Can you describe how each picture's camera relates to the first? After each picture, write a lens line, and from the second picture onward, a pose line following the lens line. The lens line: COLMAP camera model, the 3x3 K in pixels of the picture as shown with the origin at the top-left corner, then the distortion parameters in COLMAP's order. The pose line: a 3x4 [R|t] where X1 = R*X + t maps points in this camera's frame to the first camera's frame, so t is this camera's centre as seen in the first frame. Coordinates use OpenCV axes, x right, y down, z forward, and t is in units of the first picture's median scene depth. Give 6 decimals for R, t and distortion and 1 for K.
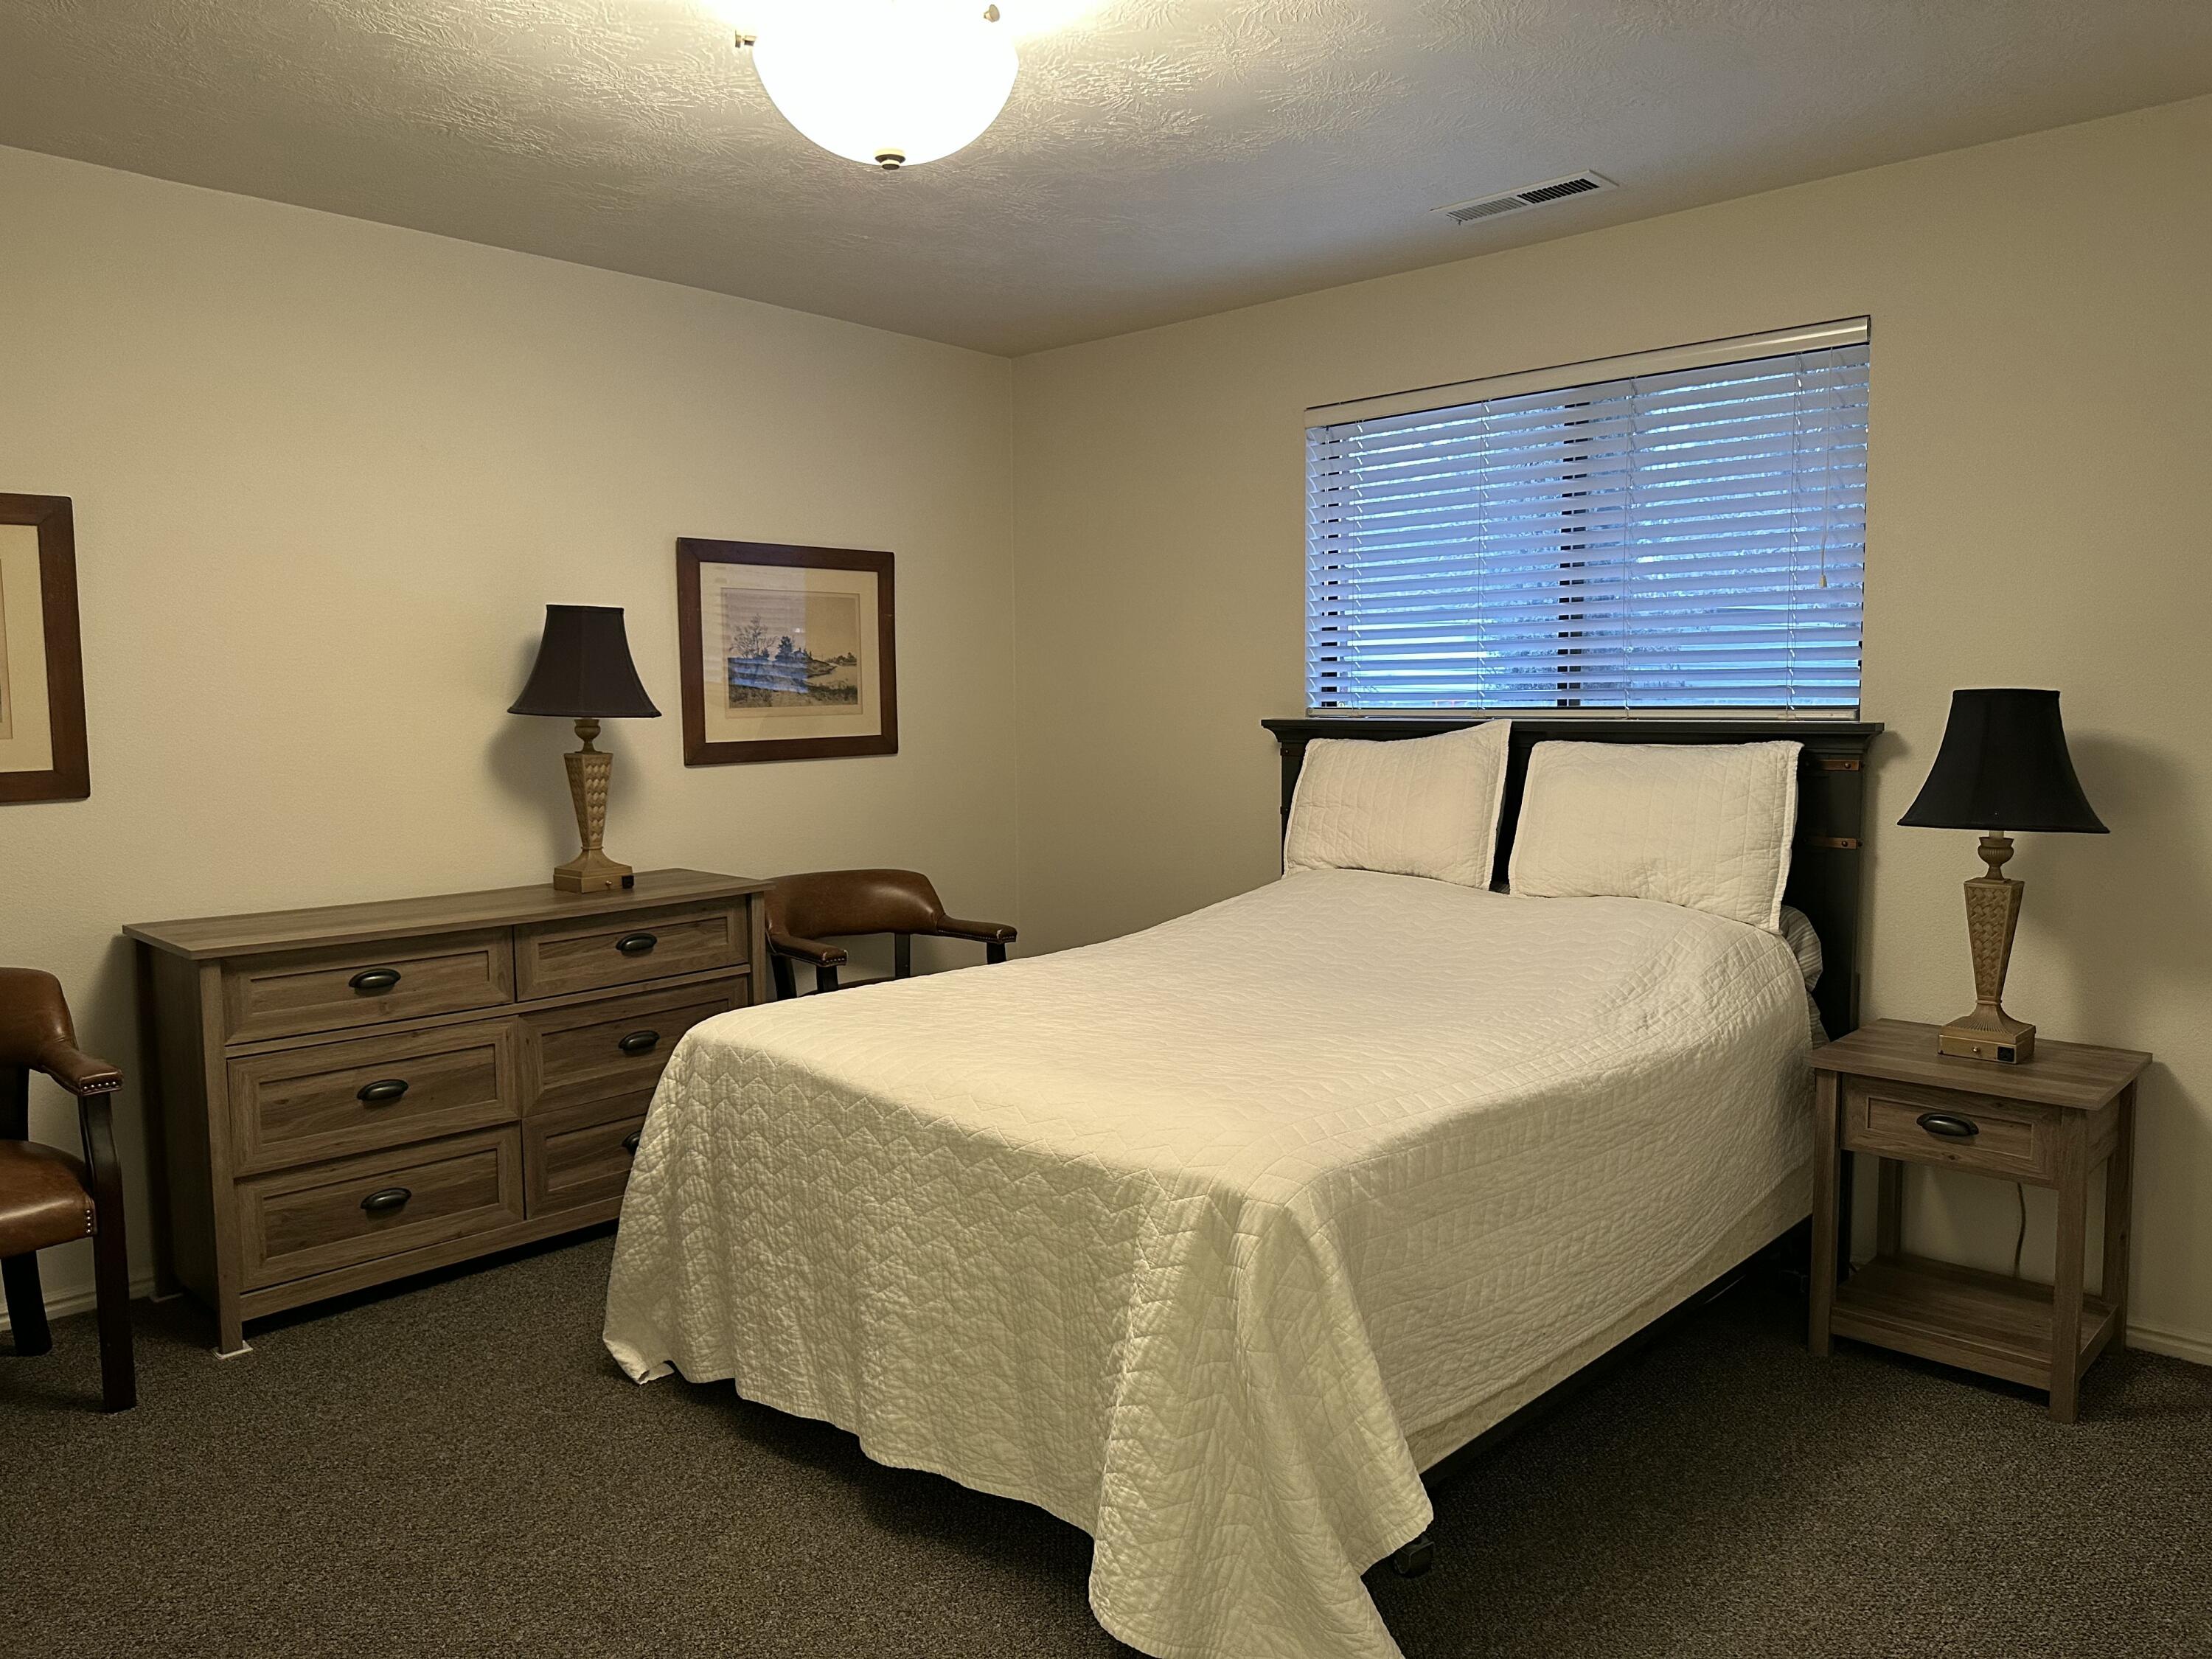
lens RADIAL K [[1555.8, 0, 1121.7], [0, 1555.8, 812.3], [0, 0, 1]] dist [0.115185, -0.163990]
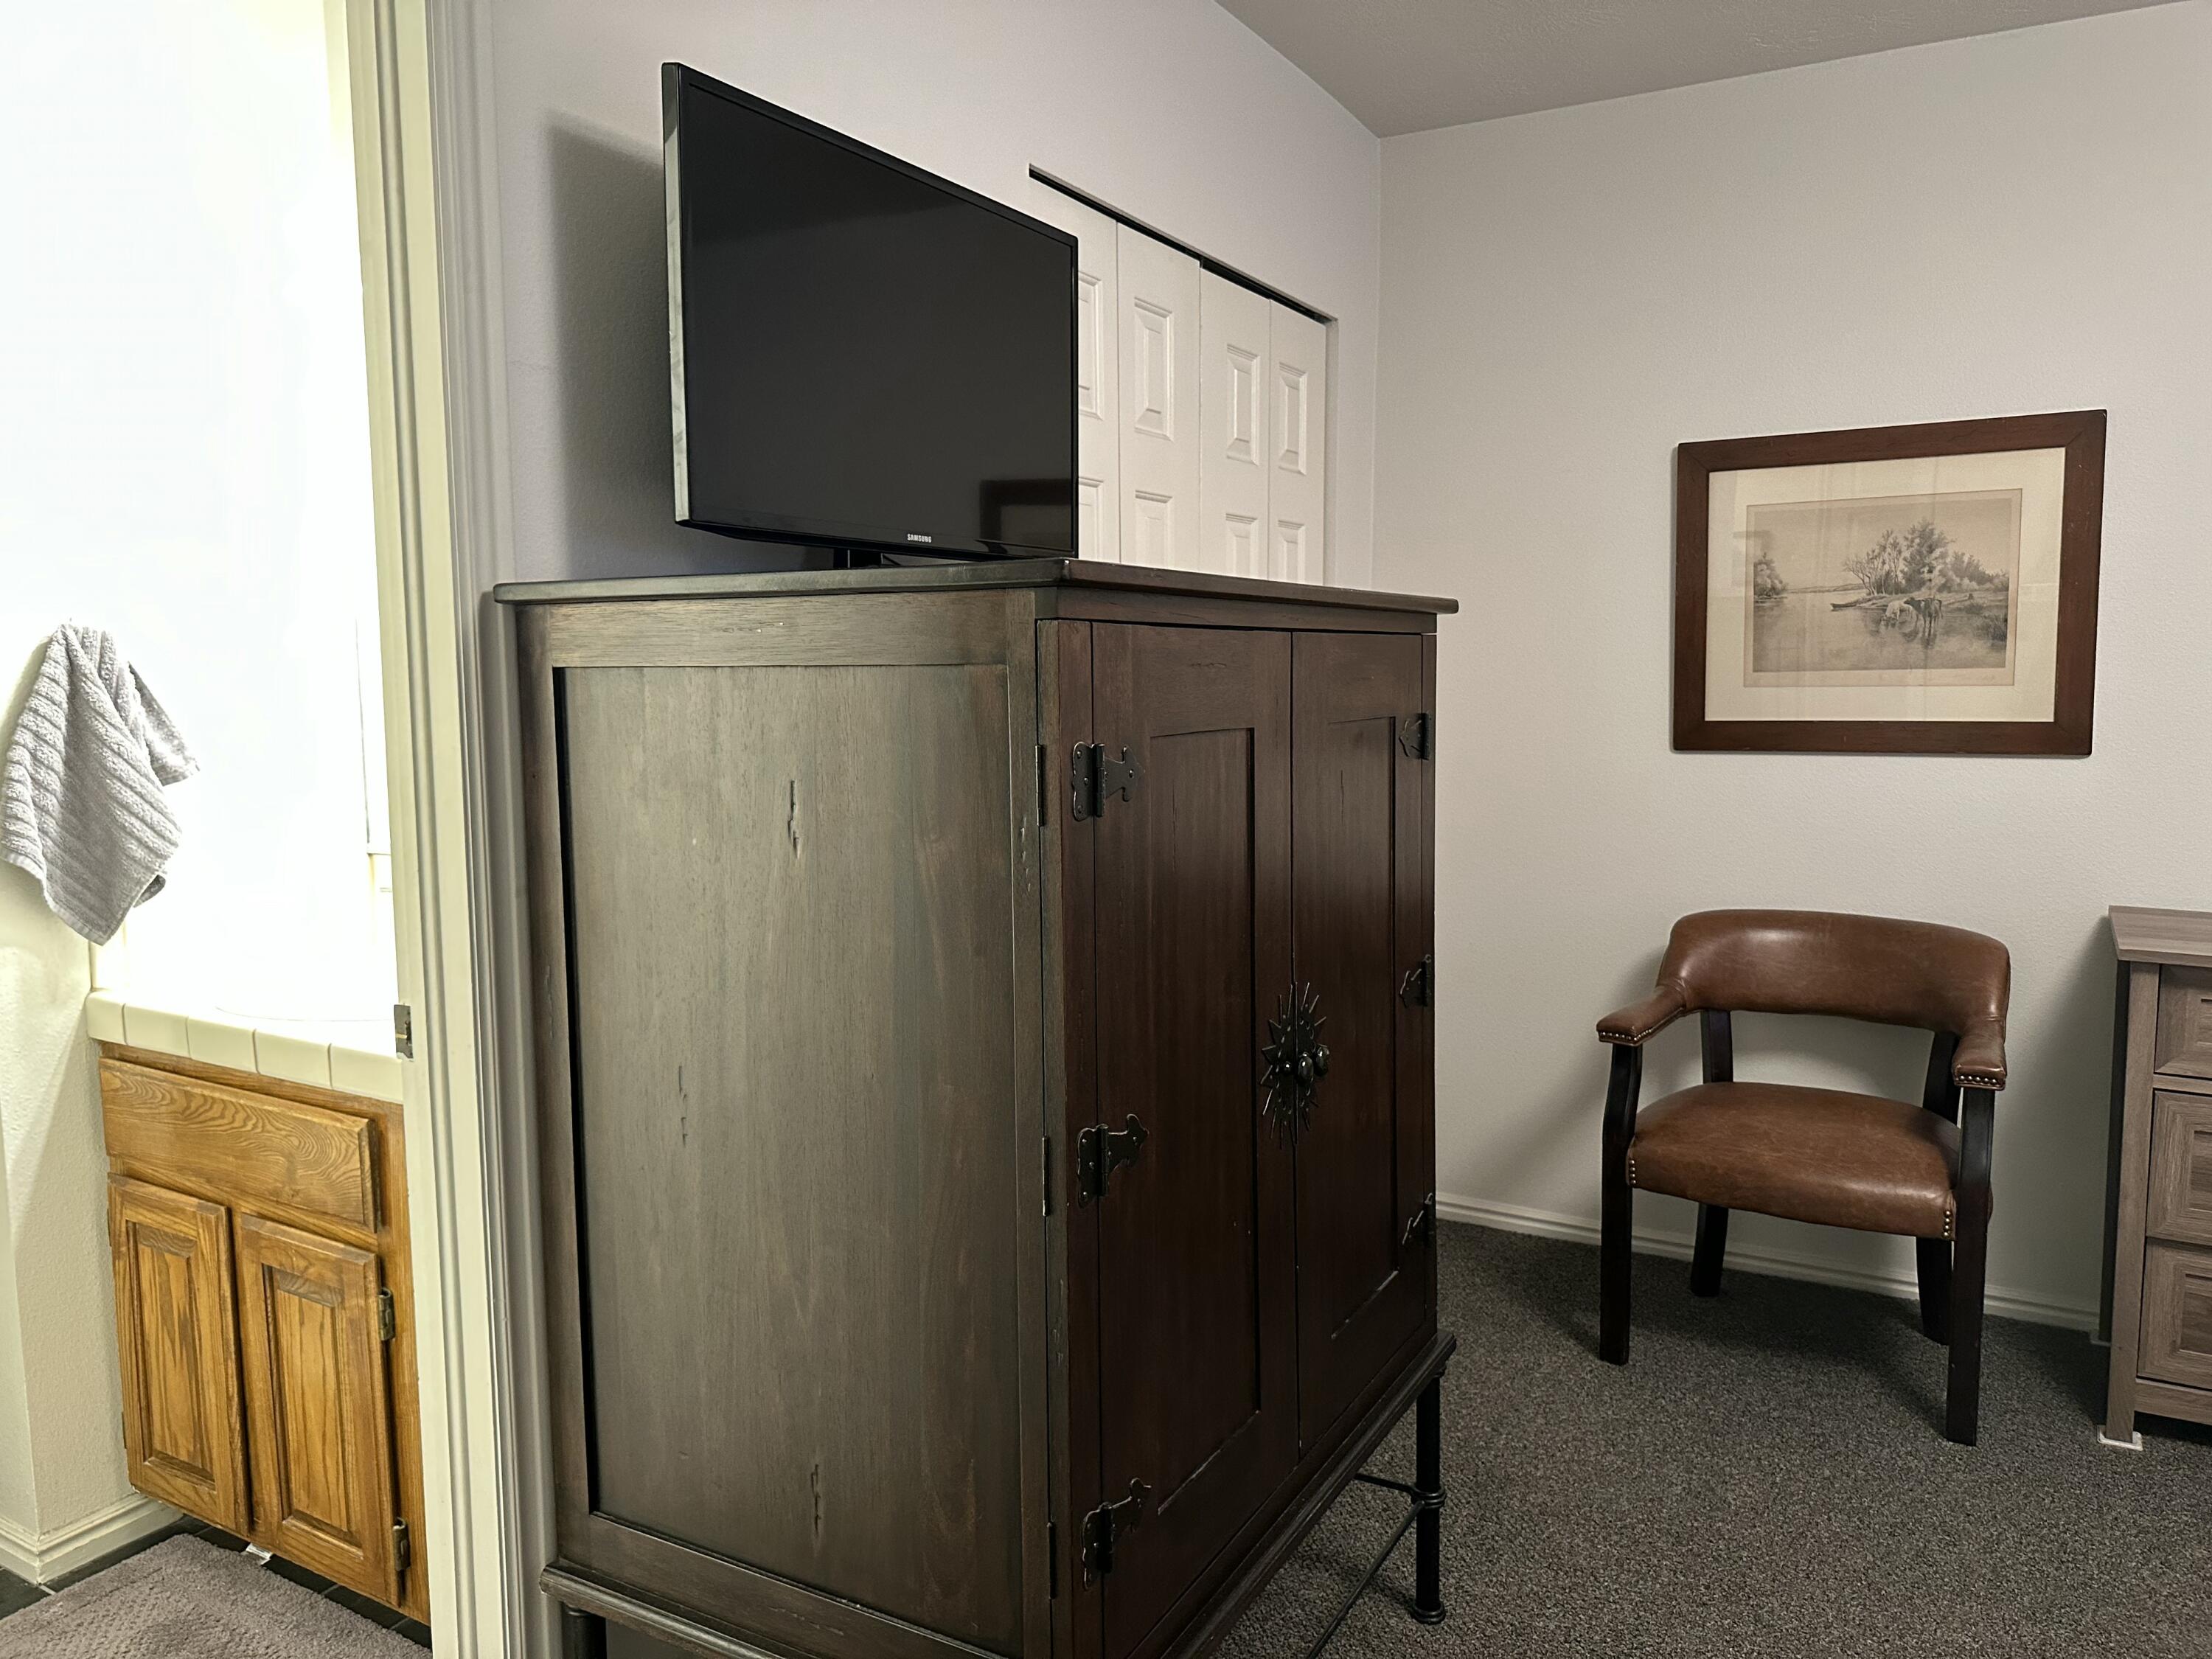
lens RADIAL K [[1588.0, 0, 1105.7], [0, 1588.0, 813.0], [0, 0, 1]] dist [0.007549, -0.000611]
pose [[0.243559, 0.105767, -0.964102, 0.072872], [-0.072964, 0.993217, 0.090528, -0.018766], [0.967138, 0.048296, 0.249624, 0.272360]]
